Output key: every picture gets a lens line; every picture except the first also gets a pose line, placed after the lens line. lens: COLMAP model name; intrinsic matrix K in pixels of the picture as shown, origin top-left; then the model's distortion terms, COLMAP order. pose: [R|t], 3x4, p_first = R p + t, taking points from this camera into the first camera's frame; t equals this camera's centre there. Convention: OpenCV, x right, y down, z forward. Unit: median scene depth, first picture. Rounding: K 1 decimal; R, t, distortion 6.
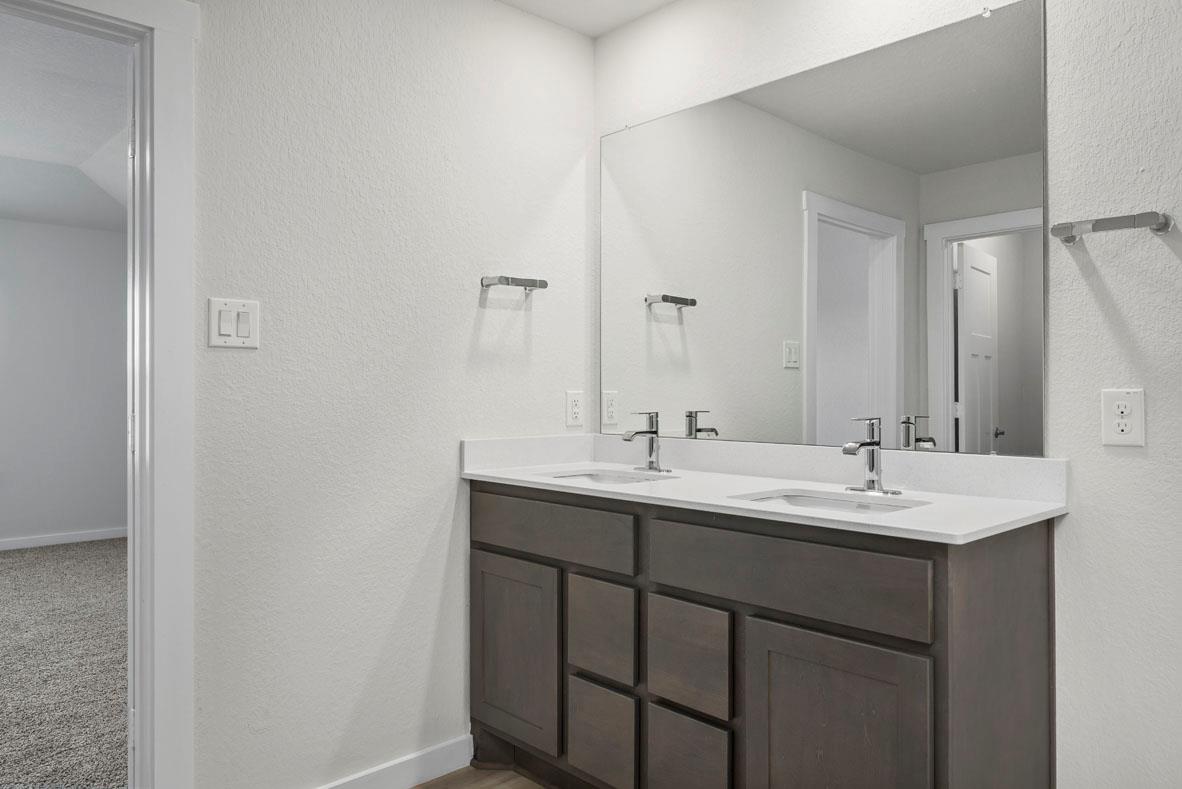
lens RADIAL K [[796.8, 0, 597.9], [0, 796.8, 389.9], [0, 0, 1]] dist [-0.001546, 0.001080]
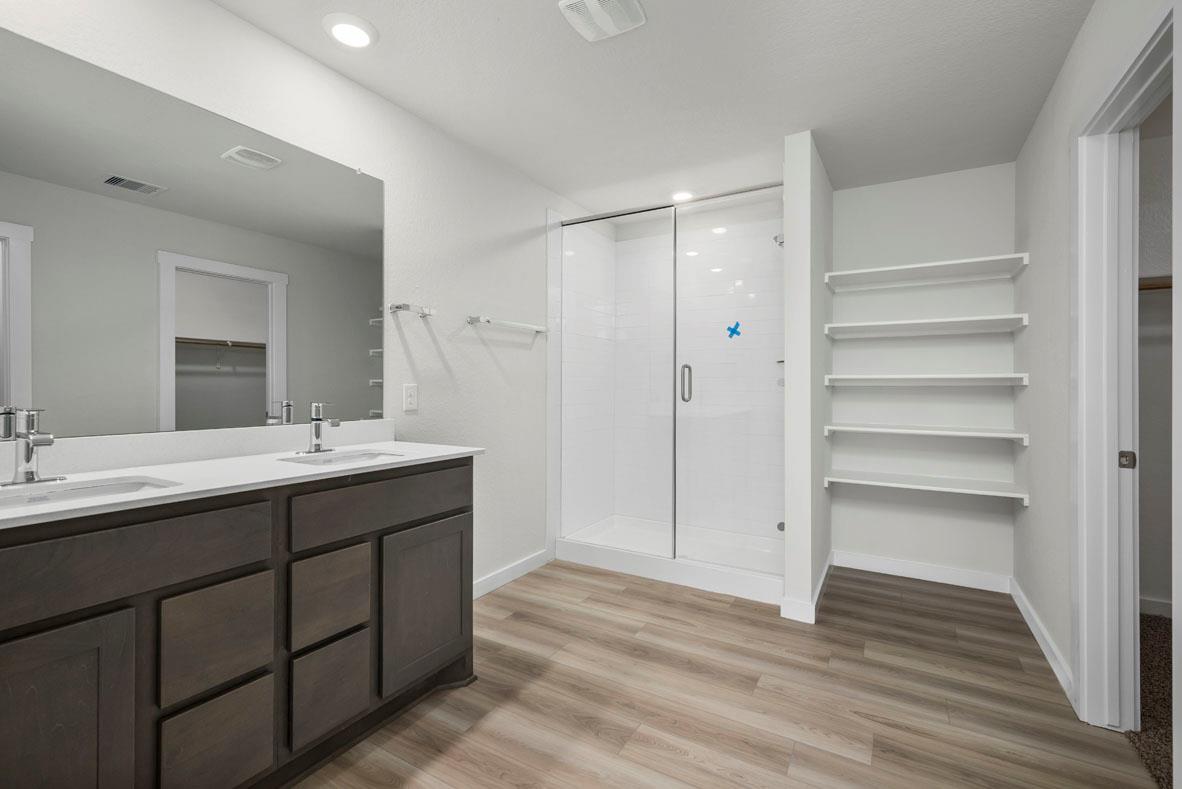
lens RADIAL K [[508.4, 0, 601.7], [0, 508.4, 390.8], [0, 0, 1]] dist [-0.001909, -0.000343]
pose [[-0.269174, -0.009684, 0.963043, -0.690257], [-0.008612, 0.999934, 0.007648, 0.001622], [-0.963053, -0.006235, -0.269240, 0.721298]]
